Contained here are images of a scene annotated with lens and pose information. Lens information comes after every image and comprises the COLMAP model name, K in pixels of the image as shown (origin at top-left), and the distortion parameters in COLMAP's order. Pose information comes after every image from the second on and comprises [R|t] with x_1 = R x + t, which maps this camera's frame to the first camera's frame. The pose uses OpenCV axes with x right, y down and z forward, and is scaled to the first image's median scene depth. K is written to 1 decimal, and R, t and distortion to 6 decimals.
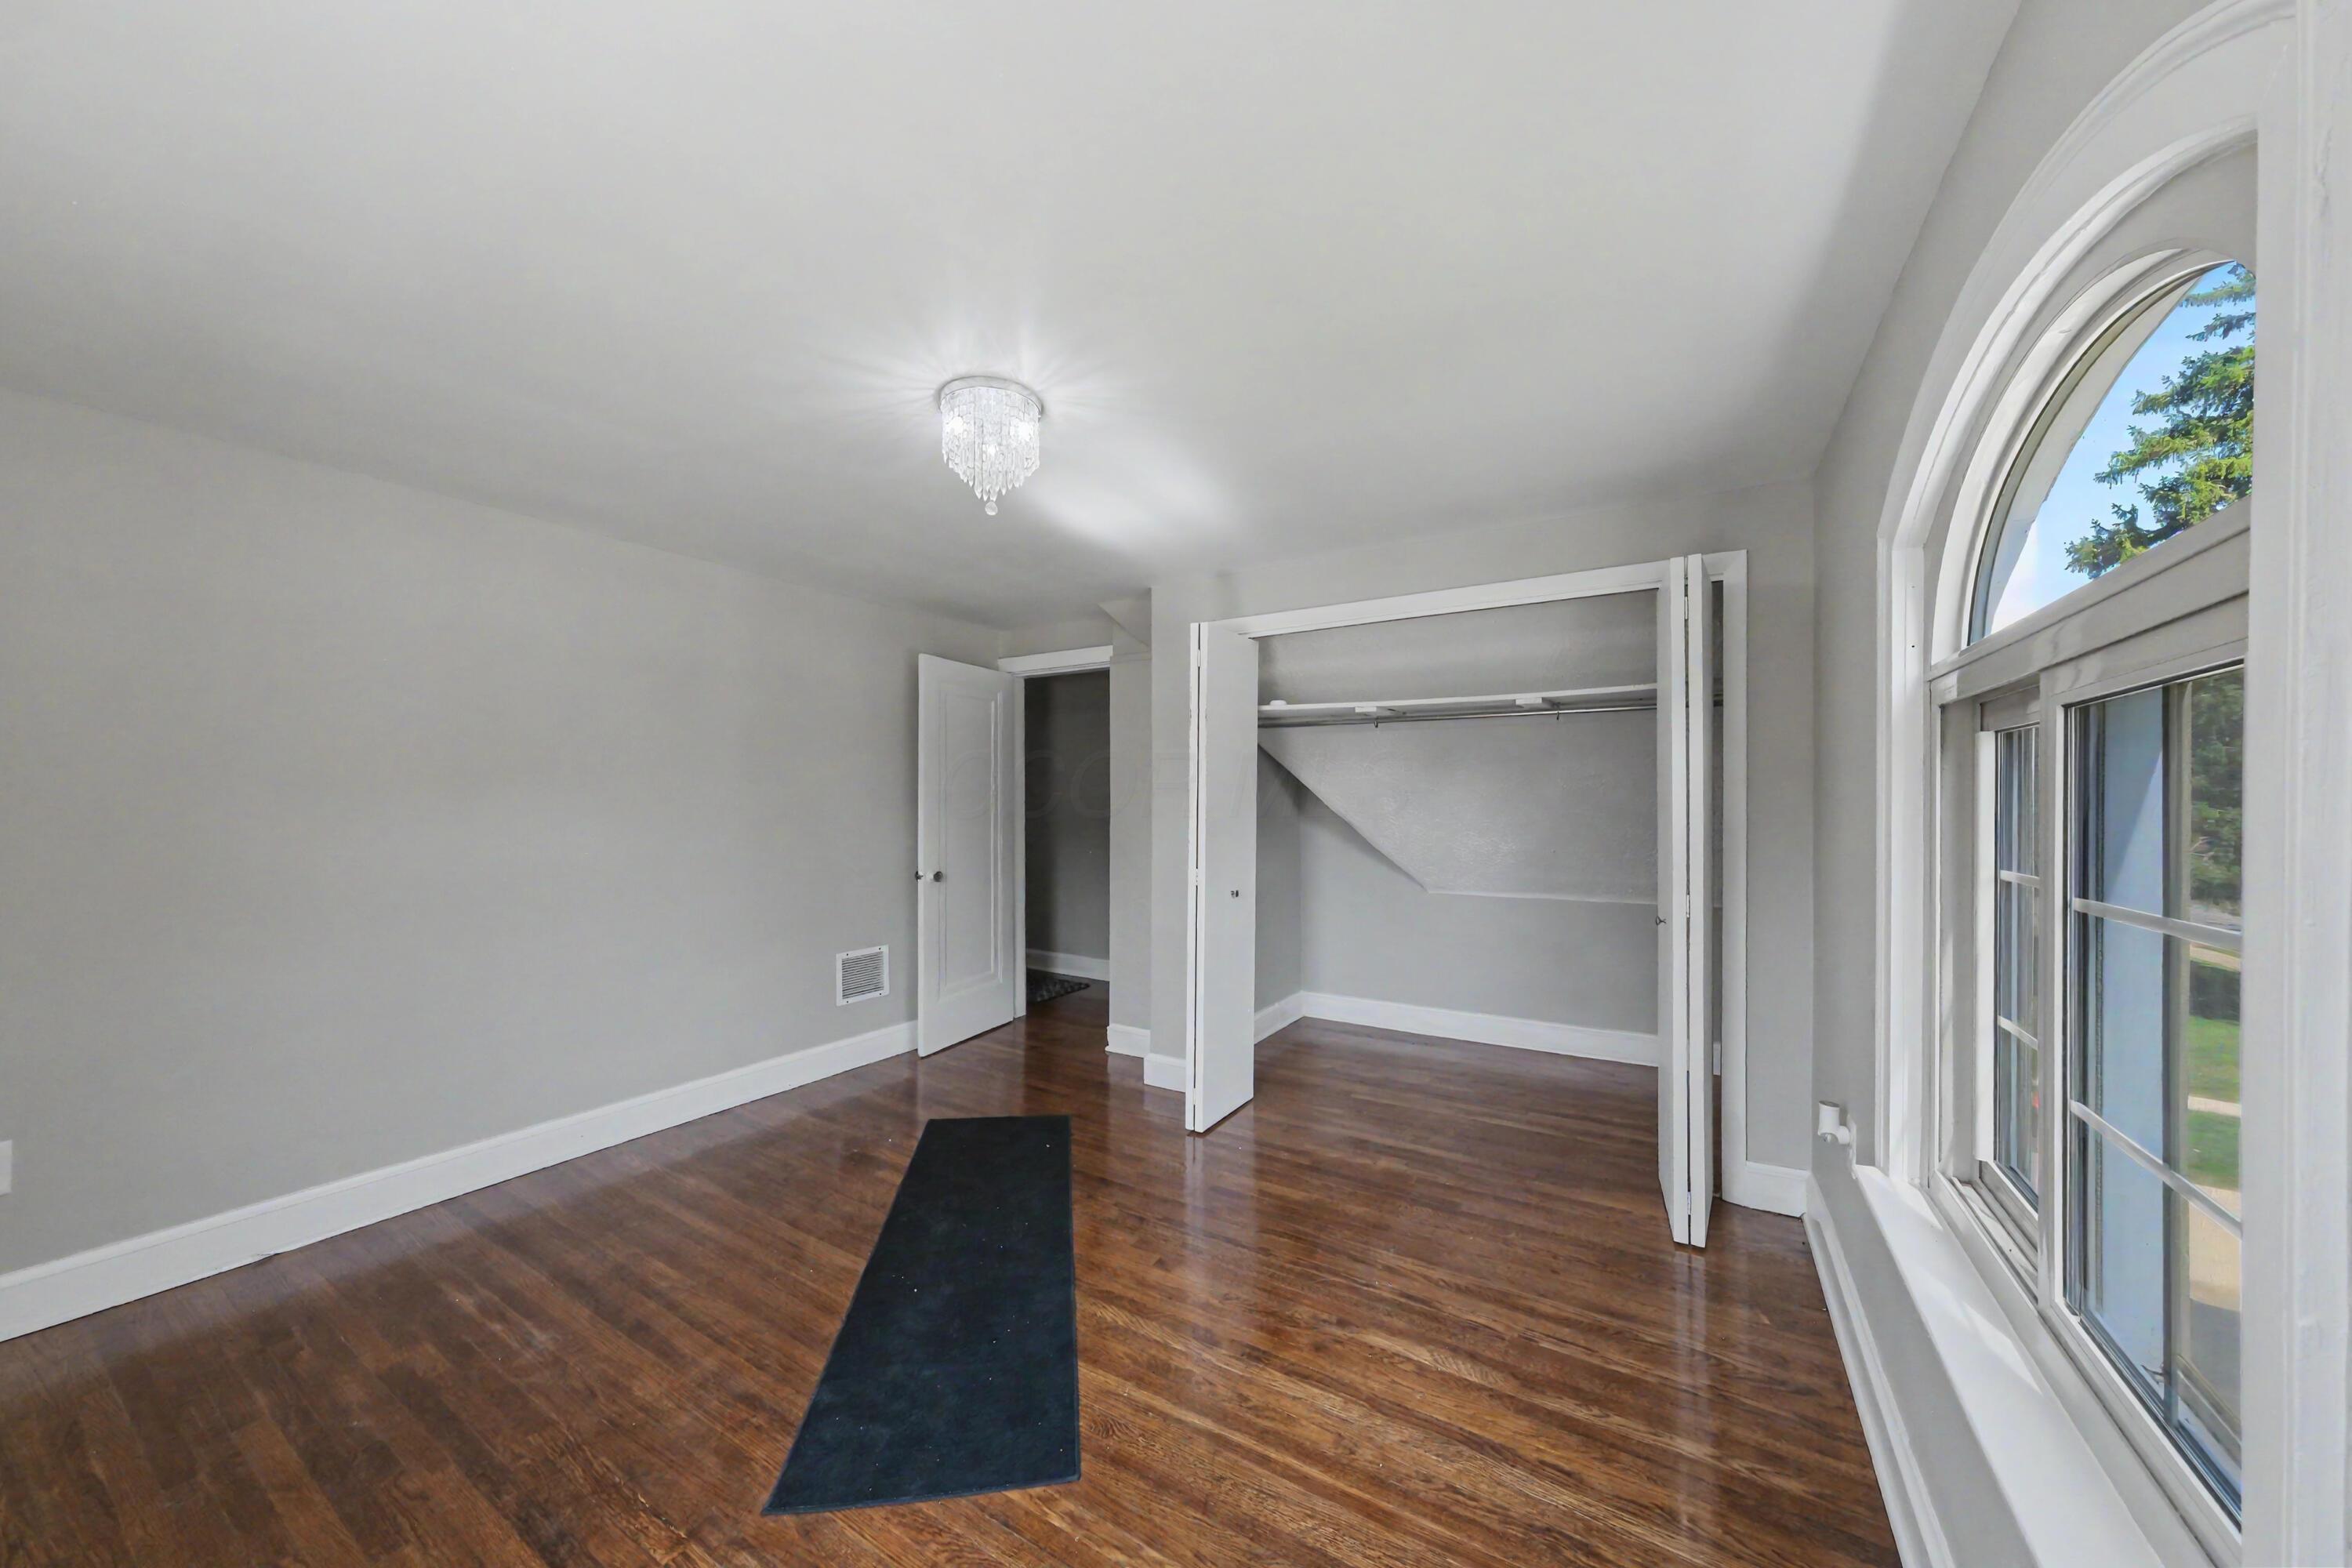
lens RADIAL K [[821.8, 0, 1176.1], [0, 821.8, 781.8], [0, 0, 1]] dist [0.004831, 0.000612]
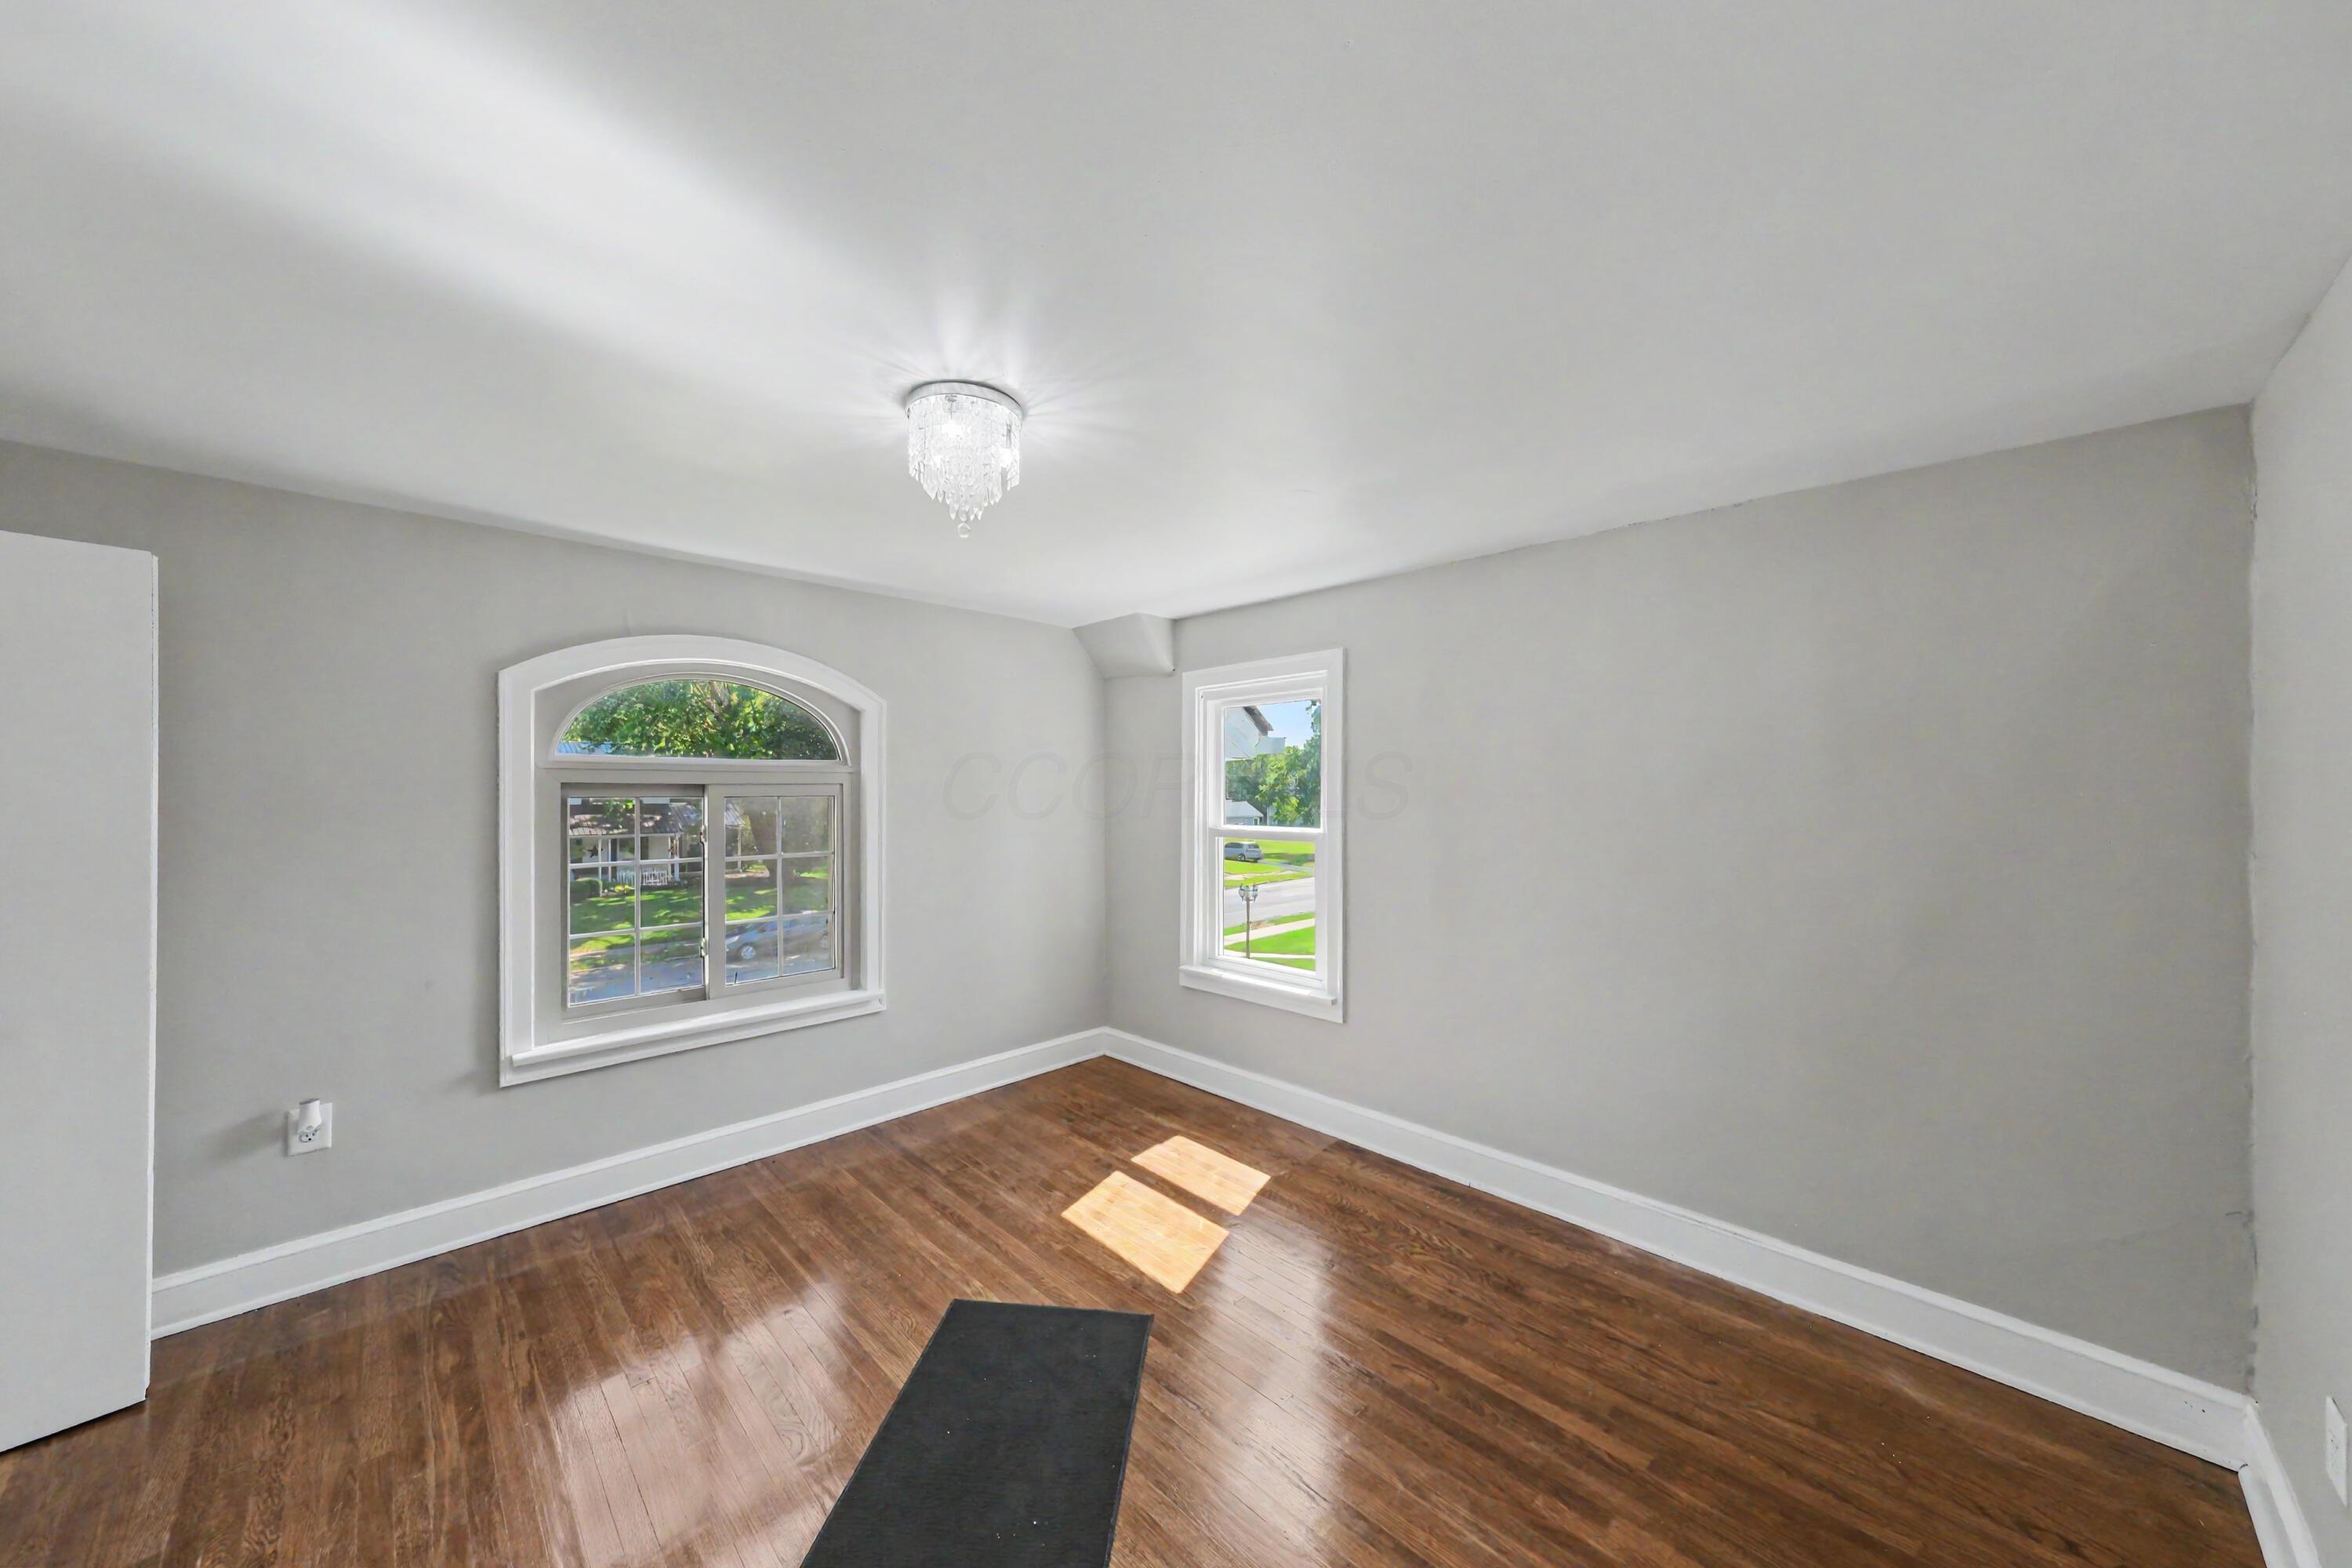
lens RADIAL K [[821.8, 0, 1173.6], [0, 821.8, 794.5], [0, 0, 1]] dist [0.004831, 0.000612]
pose [[-0.972425, -0.005134, 0.233160, -0.716027], [-0.008356, 0.999883, -0.012831, -0.042329], [-0.233067, -0.014426, -0.972354, 2.002913]]
